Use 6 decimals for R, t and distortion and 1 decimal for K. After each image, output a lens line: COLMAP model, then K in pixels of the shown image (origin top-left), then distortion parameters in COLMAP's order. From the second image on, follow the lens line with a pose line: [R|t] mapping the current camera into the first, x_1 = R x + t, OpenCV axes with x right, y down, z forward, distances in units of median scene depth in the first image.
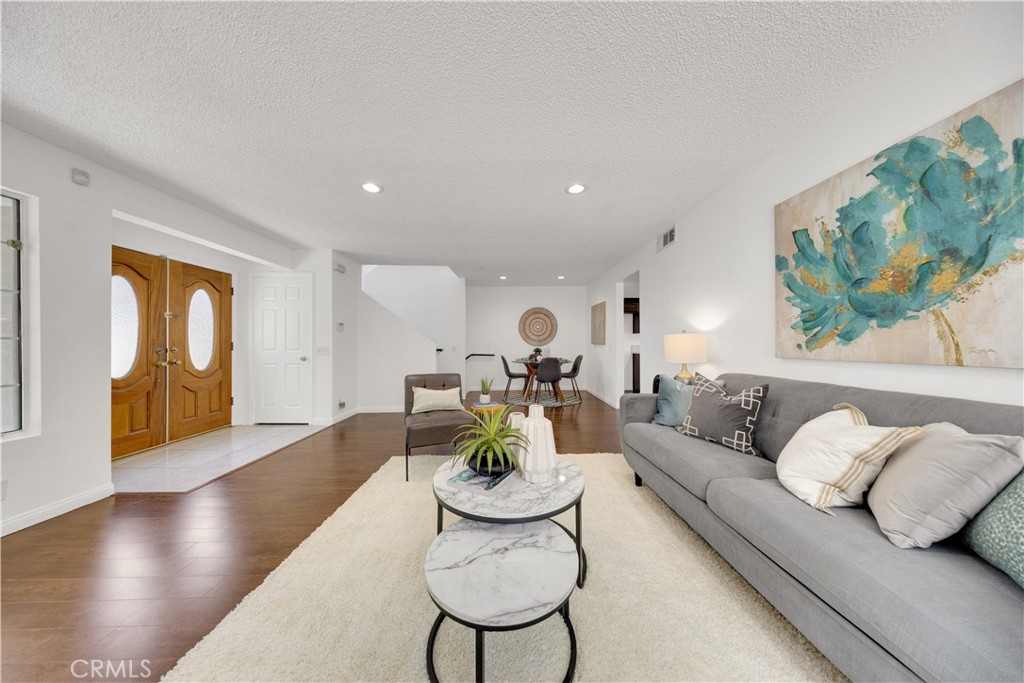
lens RADIAL K [[304.2, 0, 513.7], [0, 304.2, 344.0], [0, 0, 1]] dist [-0.000036, -0.000010]
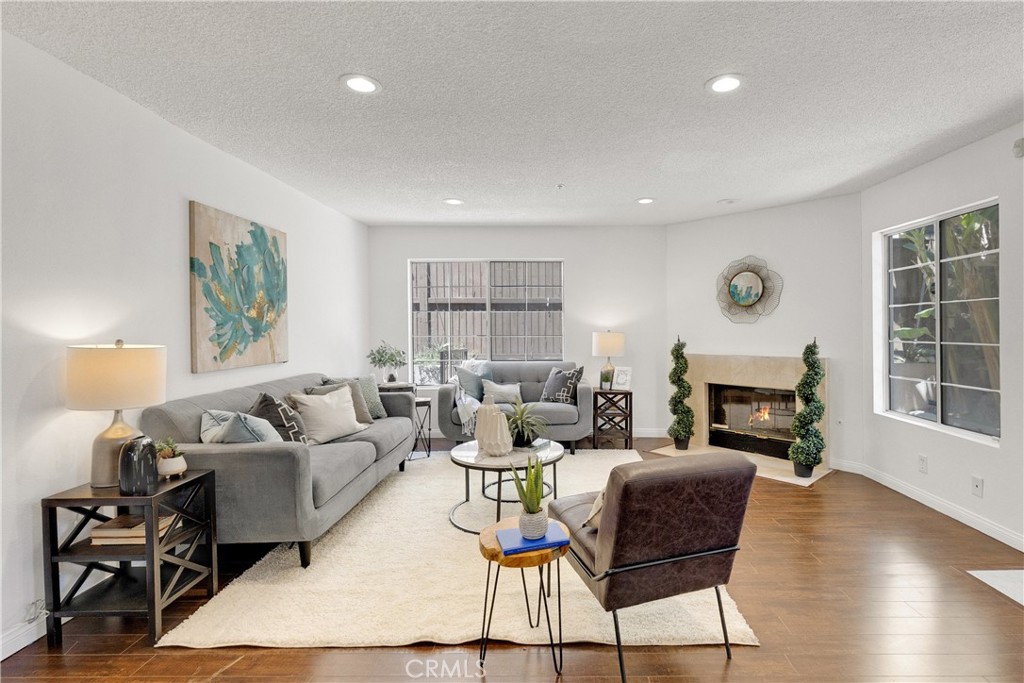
lens RADIAL K [[471.8, 0, 506.6], [0, 471.8, 323.7], [0, 0, 1]] dist [0.000127, 0.000009]
pose [[-0.993231, 0.011148, 0.115622, -0.211812], [0.010237, 0.999912, -0.008470, -0.086474], [-0.115706, -0.007229, -0.993257, 2.482080]]
